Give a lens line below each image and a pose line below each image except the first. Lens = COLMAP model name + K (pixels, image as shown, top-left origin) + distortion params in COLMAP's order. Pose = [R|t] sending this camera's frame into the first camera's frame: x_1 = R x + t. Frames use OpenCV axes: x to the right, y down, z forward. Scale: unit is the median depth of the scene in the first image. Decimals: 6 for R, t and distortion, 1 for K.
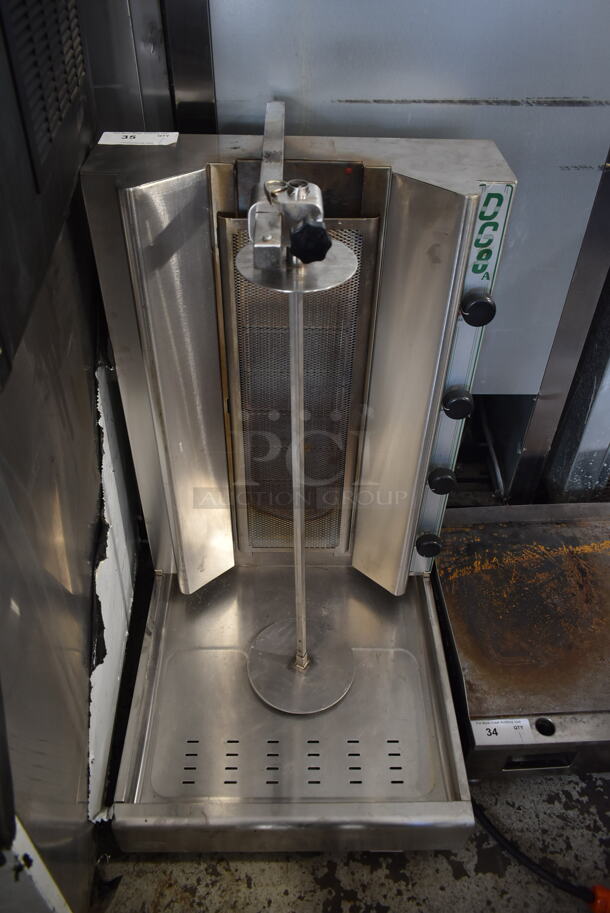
lens RADIAL K [[696.2, 0, 304.1], [0, 696.2, 453.7], [0, 0, 1]] dist [-0.023633, 0.011308]
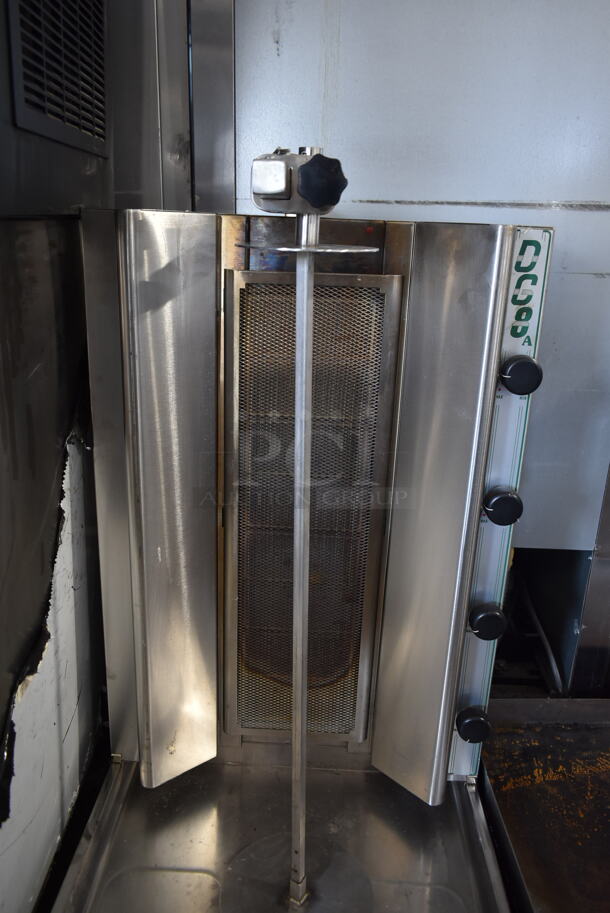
lens RADIAL K [[696.2, 0, 302.3], [0, 696.2, 455.0], [0, 0, 1]] dist [-0.023633, 0.011308]
pose [[0.998739, 0.030888, -0.039580, 0.015994], [-0.044234, 0.914260, -0.402706, 0.190211], [0.023748, 0.403948, 0.914473, 0.206262]]
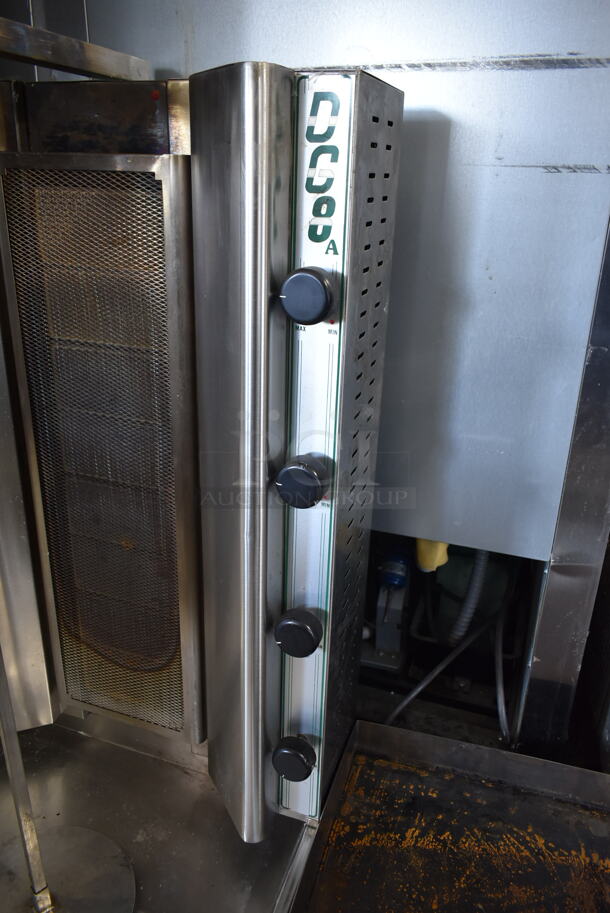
lens RADIAL K [[696.2, 0, 299.4], [0, 696.2, 455.1], [0, 0, 1]] dist [-0.023633, 0.011308]
pose [[0.939577, 0.139309, -0.312710, 0.360211], [-0.237932, 0.922505, -0.303930, 0.078810], [0.246136, 0.359969, 0.899911, 0.416246]]
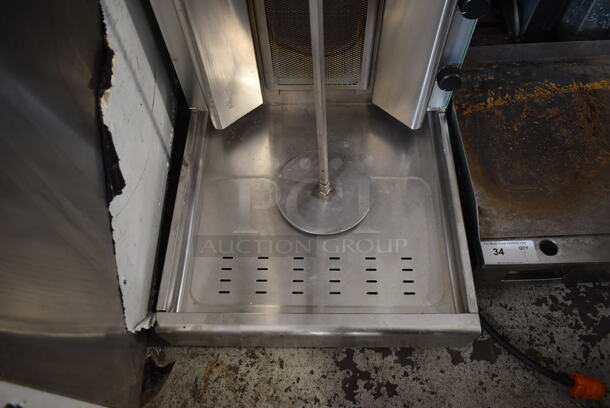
lens RADIAL K [[465.2, 0, 307.7], [0, 465.2, 202.9], [0, 0, 1]] dist [-0.023633, 0.011308]
pose [[0.998442, 0.000708, -0.055788, 0.011640], [0.017659, 0.944500, 0.328036, 0.084345], [0.052924, -0.328511, 0.943016, 0.320273]]
